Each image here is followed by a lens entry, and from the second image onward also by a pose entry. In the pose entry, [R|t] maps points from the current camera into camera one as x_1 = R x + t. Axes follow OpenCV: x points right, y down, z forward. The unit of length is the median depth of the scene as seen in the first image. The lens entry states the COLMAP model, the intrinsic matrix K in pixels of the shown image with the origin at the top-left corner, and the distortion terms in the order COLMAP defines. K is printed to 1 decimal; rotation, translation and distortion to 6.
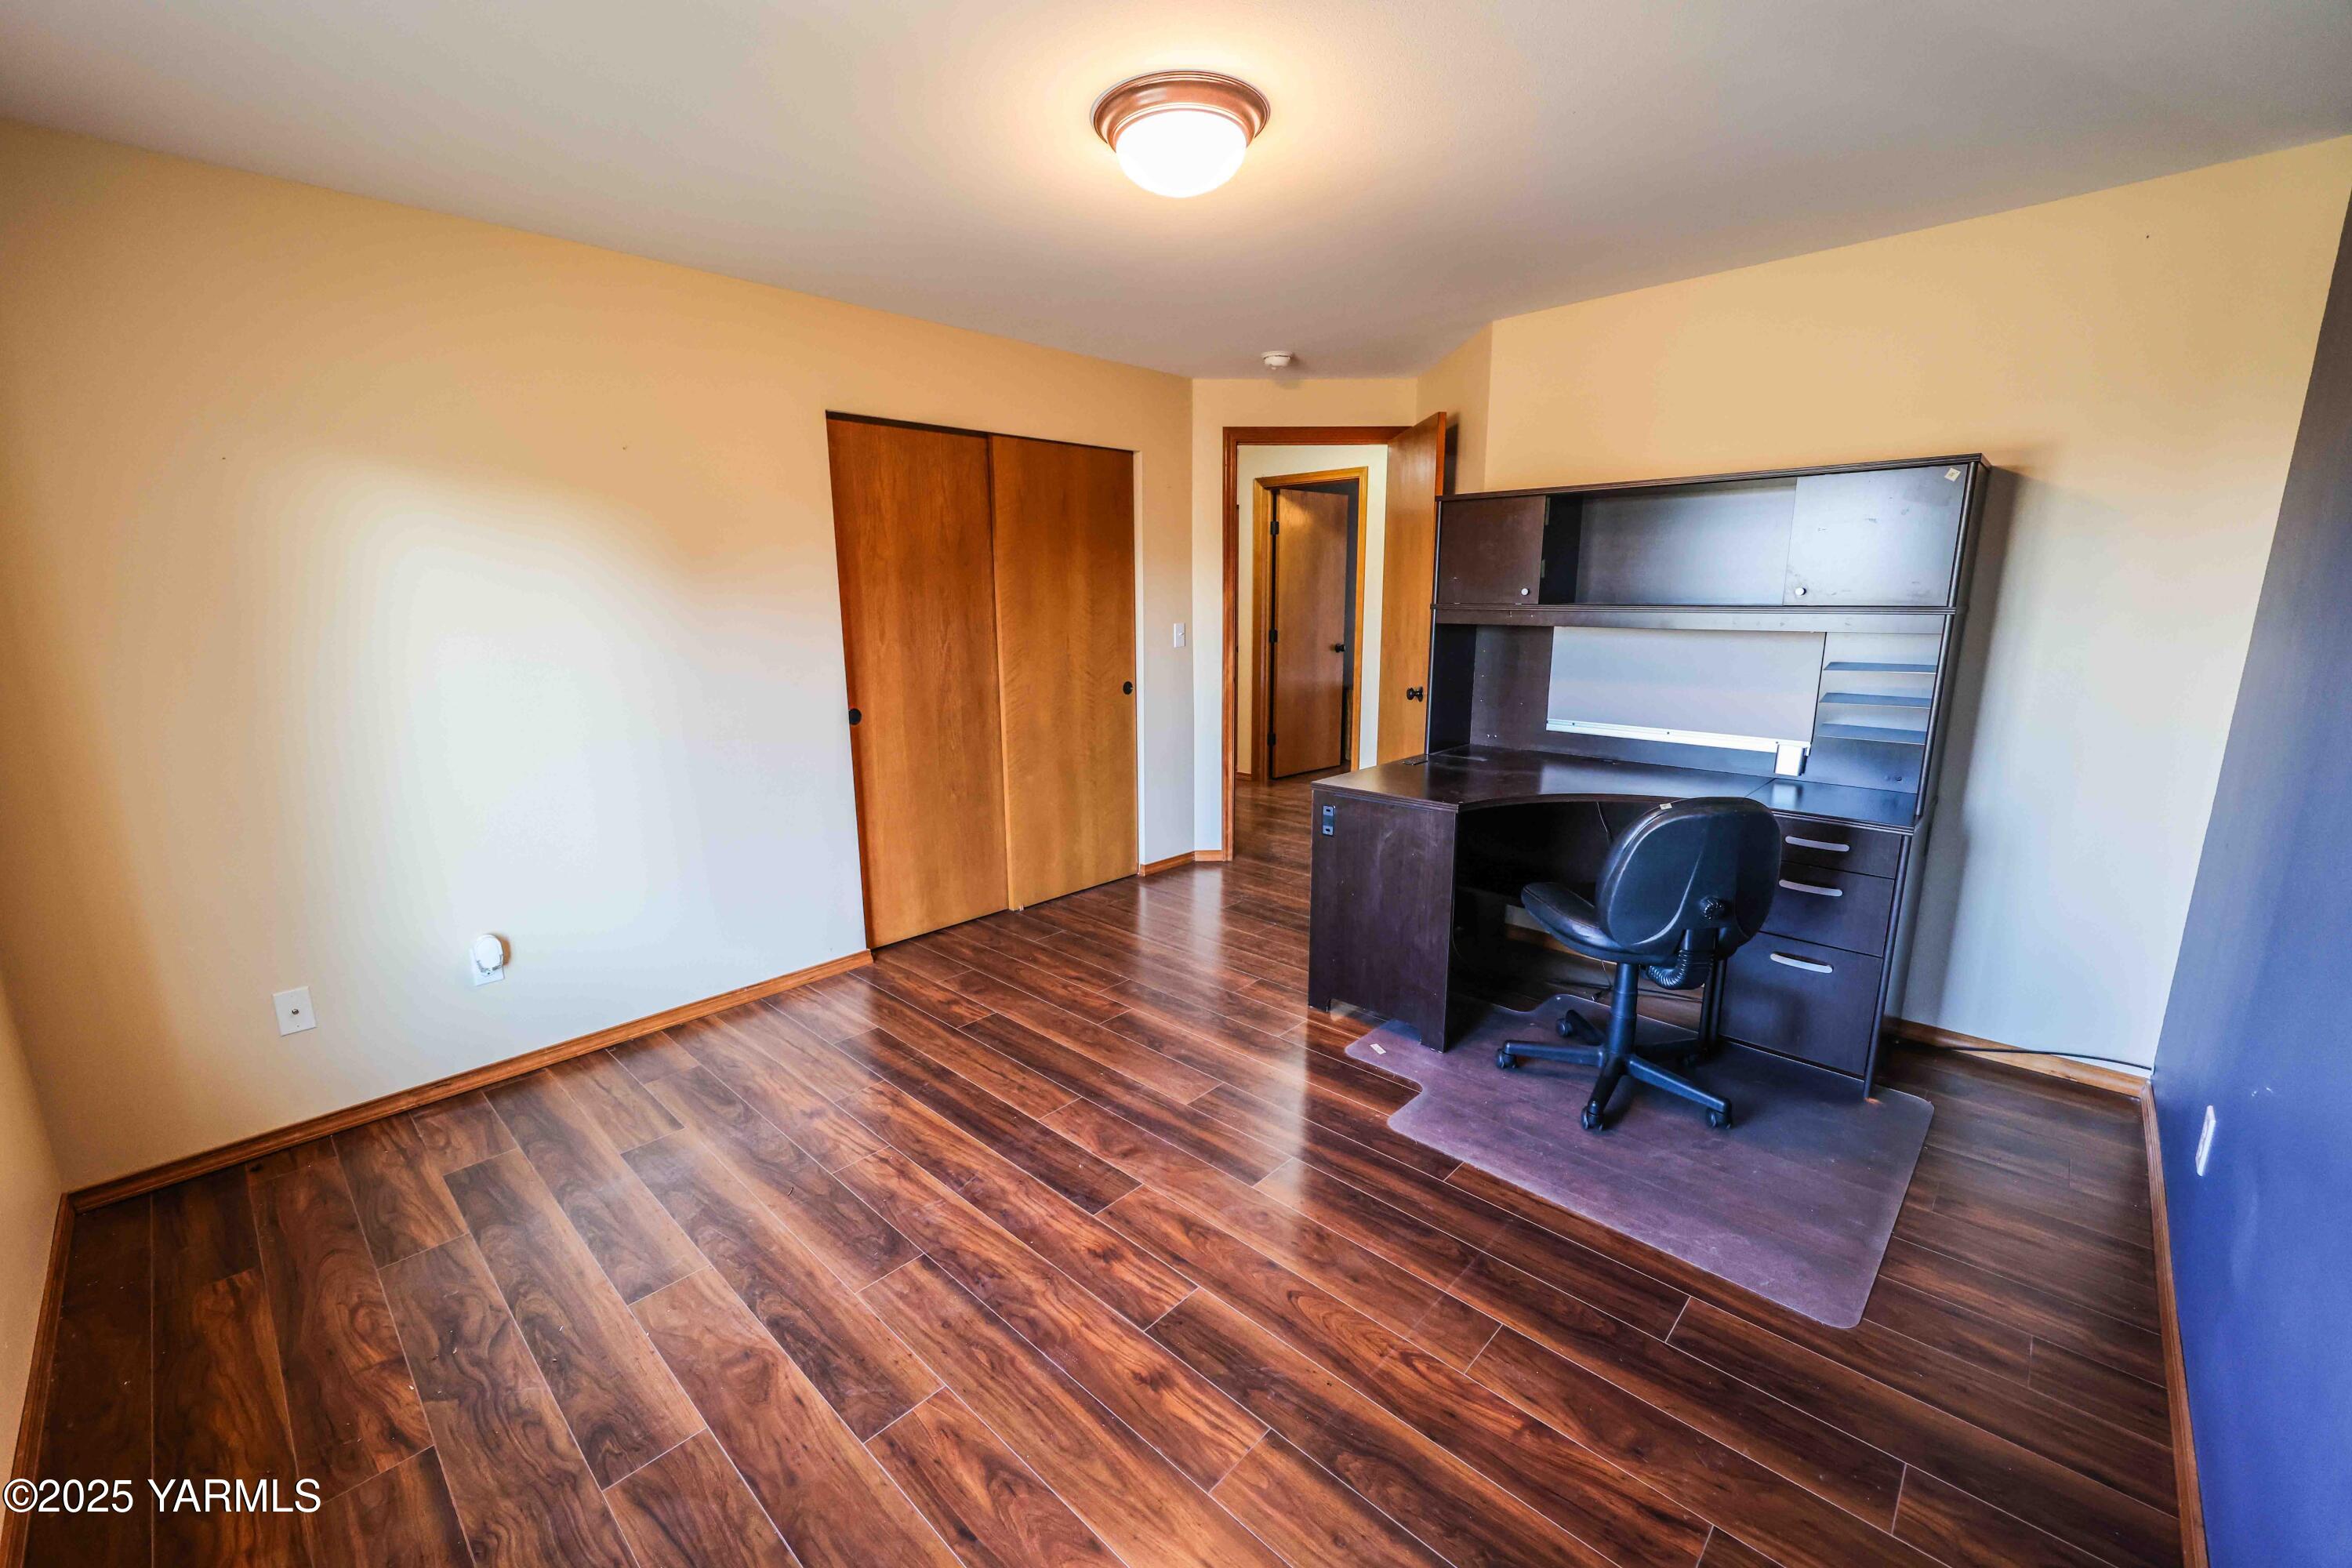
lens RADIAL K [[938.3, 0, 1173.8], [0, 938.3, 794.3], [0, 0, 1]] dist [-0.002120, -0.000238]
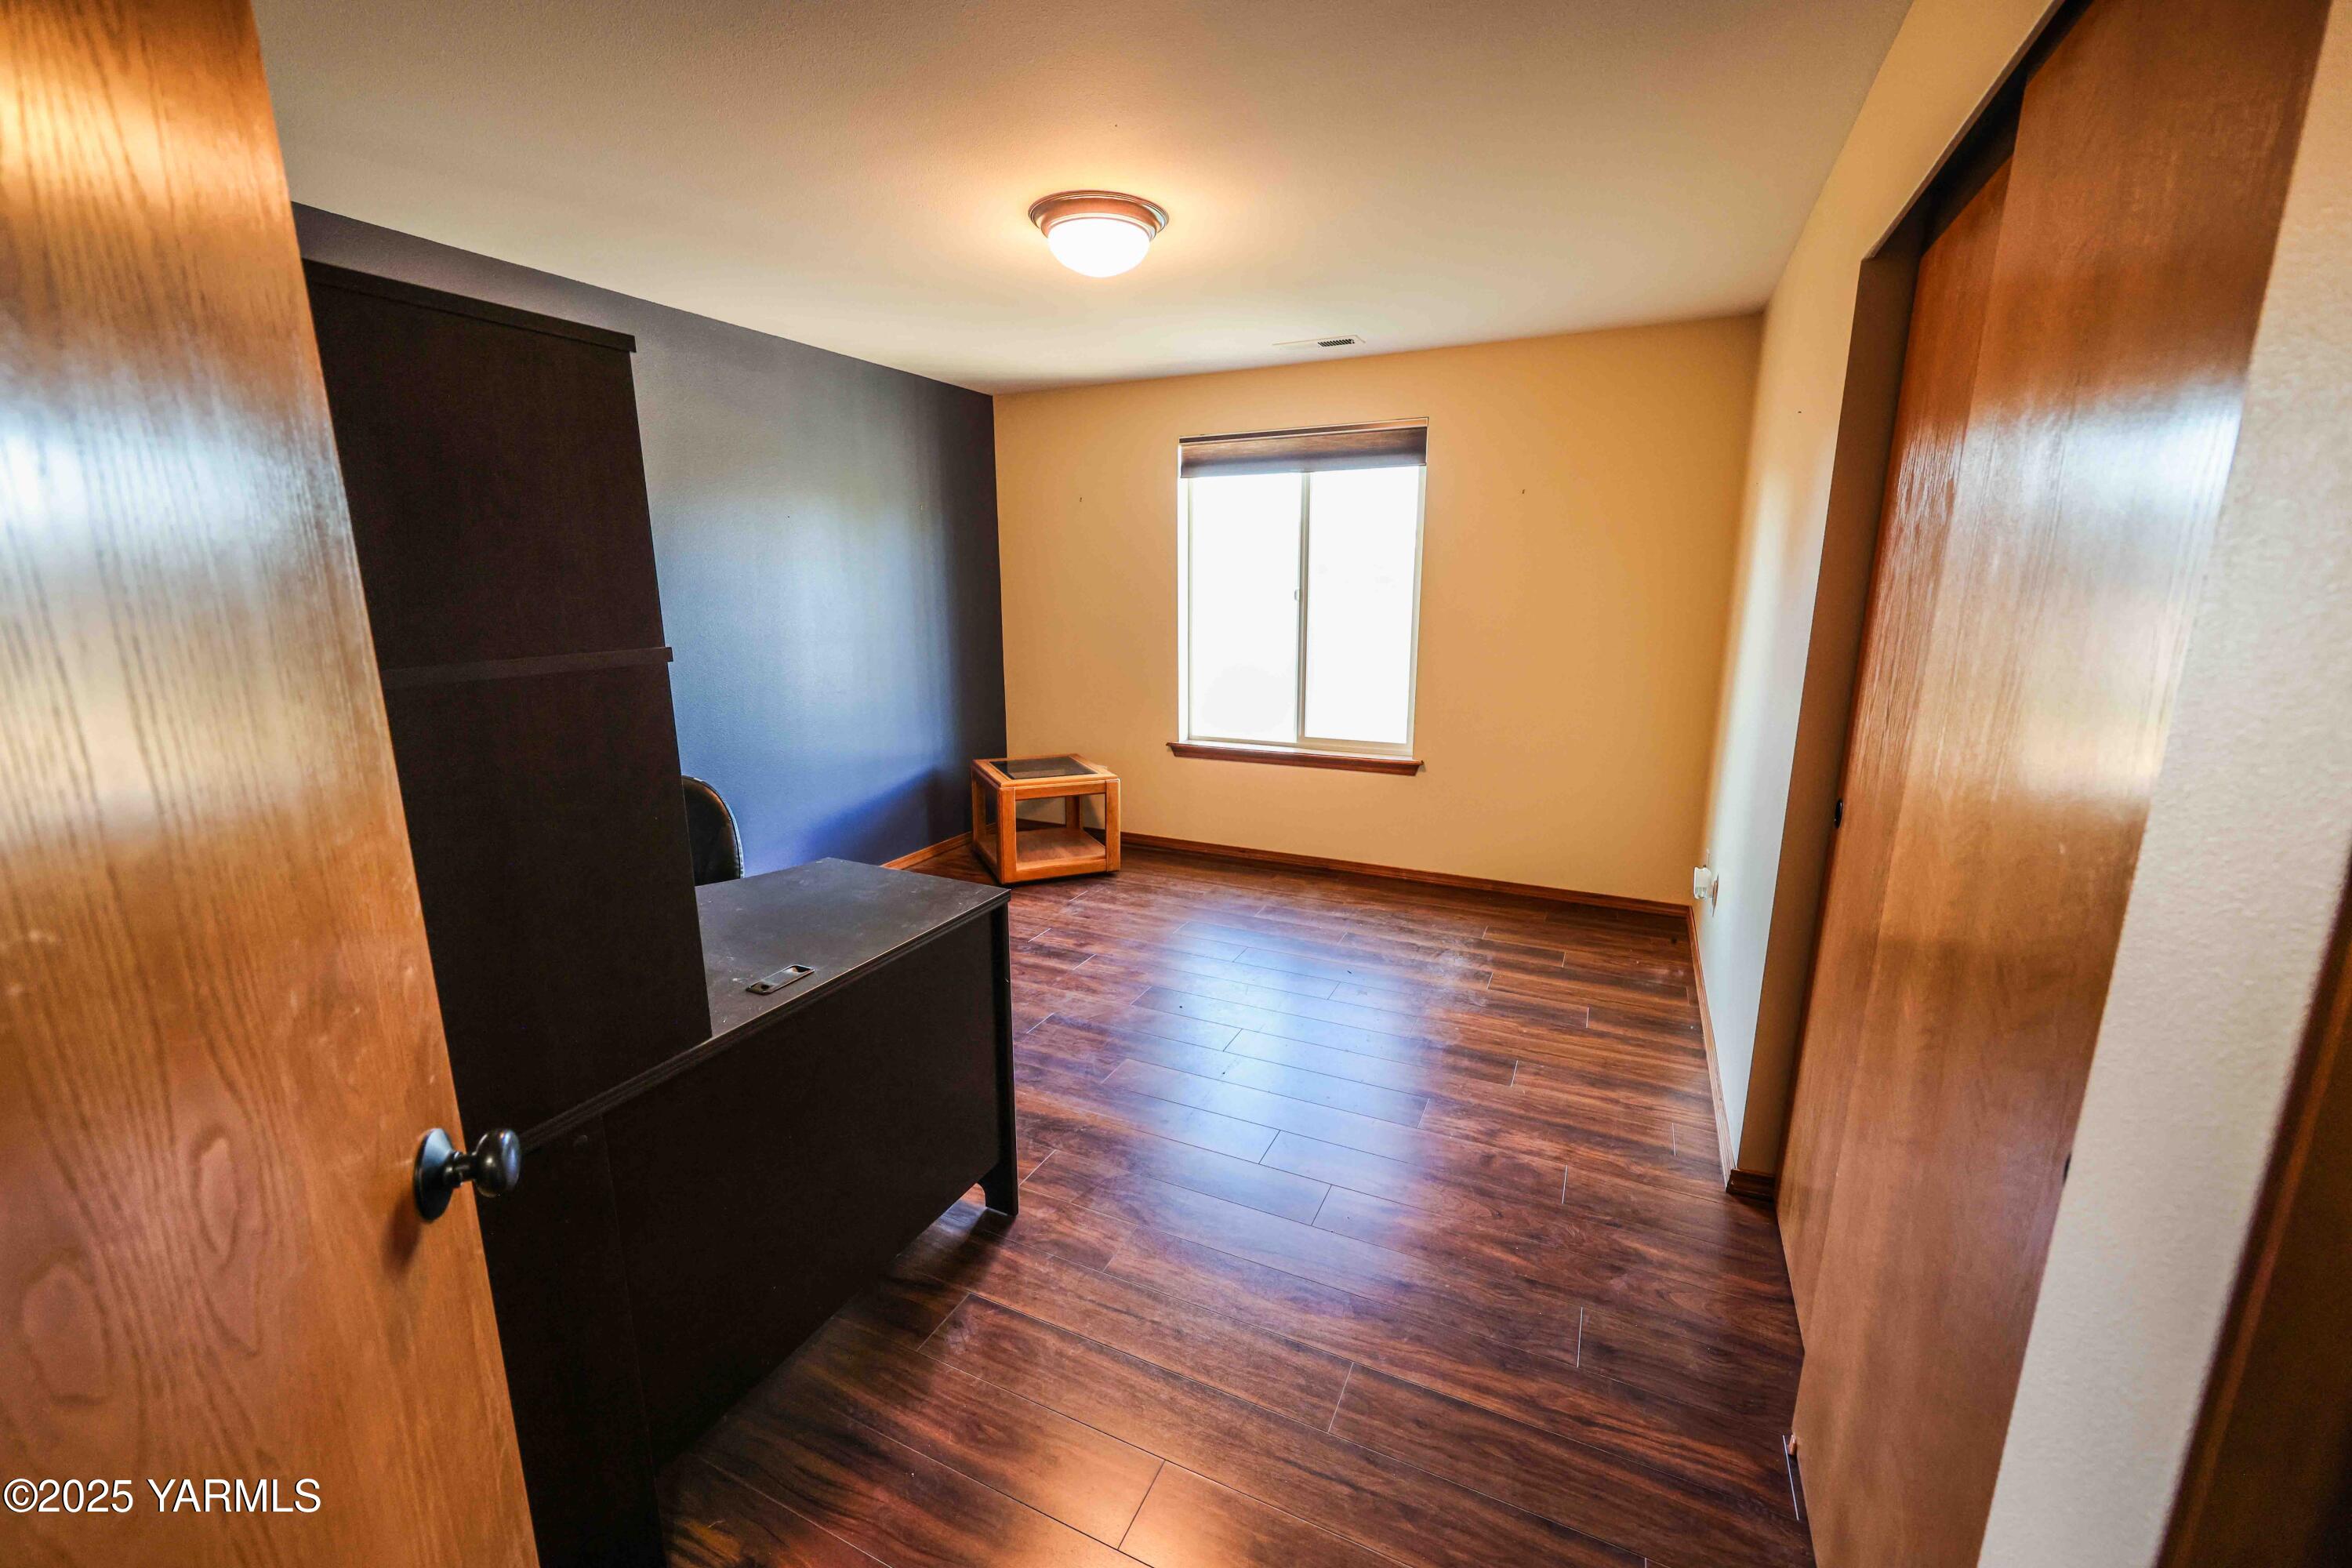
lens RADIAL K [[938.3, 0, 1173.8], [0, 938.3, 794.3], [0, 0, 1]] dist [-0.002120, -0.000238]
pose [[-0.953533, 0.077876, -0.291049, 0.311122], [-0.054666, 0.905263, 0.421319, -0.503192], [0.296286, 0.417652, -0.858942, 2.249552]]
